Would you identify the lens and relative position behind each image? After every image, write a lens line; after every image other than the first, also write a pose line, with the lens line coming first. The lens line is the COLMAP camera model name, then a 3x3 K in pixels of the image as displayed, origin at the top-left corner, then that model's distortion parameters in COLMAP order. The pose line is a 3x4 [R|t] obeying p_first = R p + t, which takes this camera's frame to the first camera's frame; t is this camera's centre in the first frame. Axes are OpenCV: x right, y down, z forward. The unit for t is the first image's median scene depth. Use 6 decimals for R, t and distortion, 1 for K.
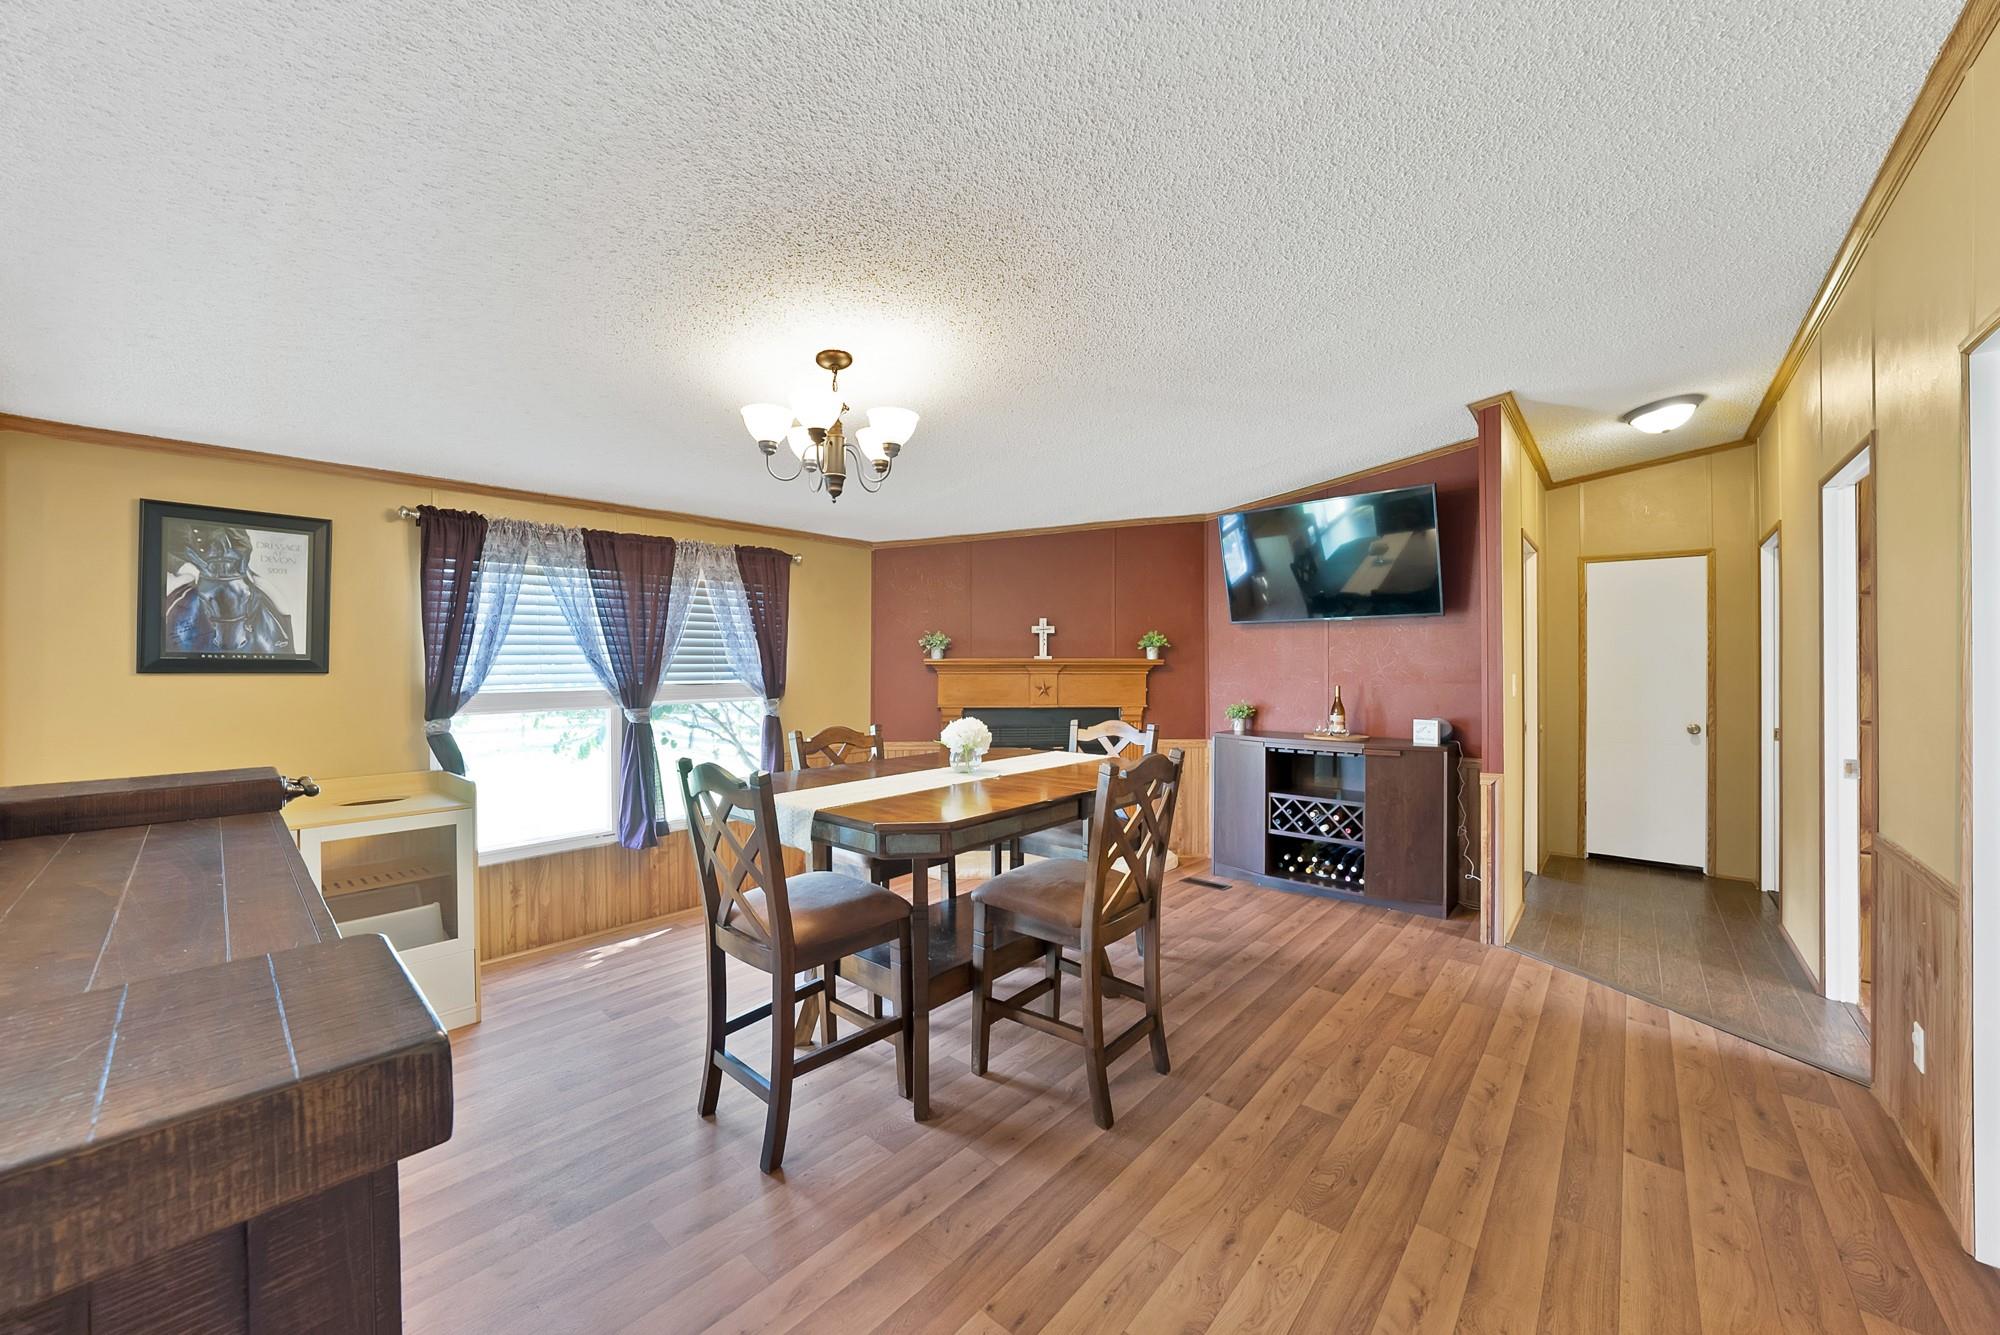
lens RADIAL K [[734.5, 0, 999.9], [0, 734.5, 663.3], [0, 0, 1]] dist [-0.023350, 0.000191]
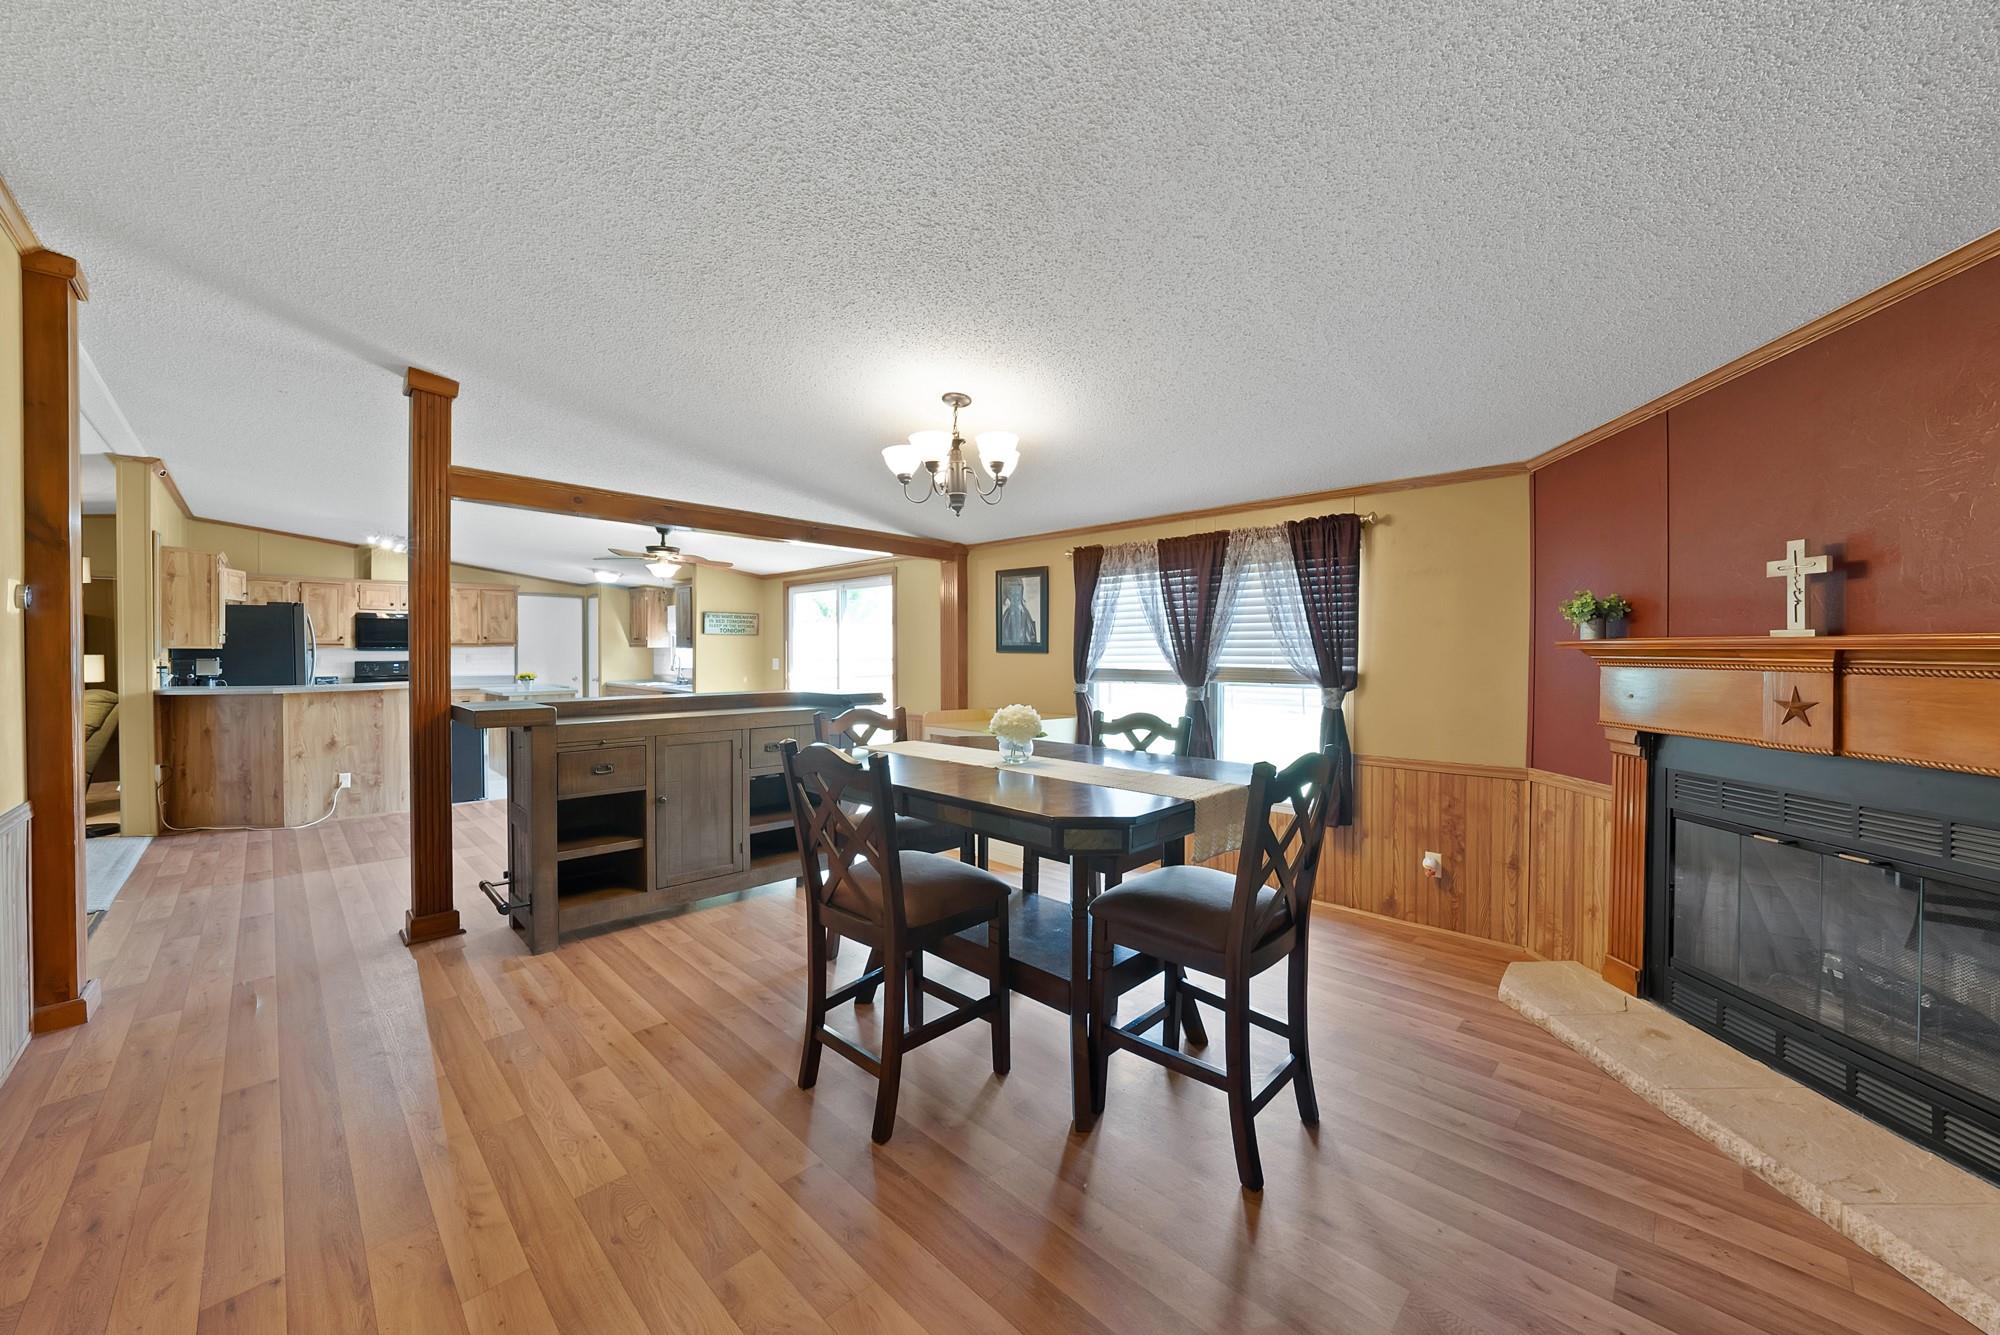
lens RADIAL K [[733.2, 0, 1001.5], [0, 733.2, 655.8], [0, 0, 1]] dist [-0.020322, 0.000233]
pose [[-0.055032, 0.011457, -0.998419, 0.871182], [0.000840, 0.999934, 0.011428, 0.000410], [0.998484, -0.000210, -0.055038, 0.994737]]
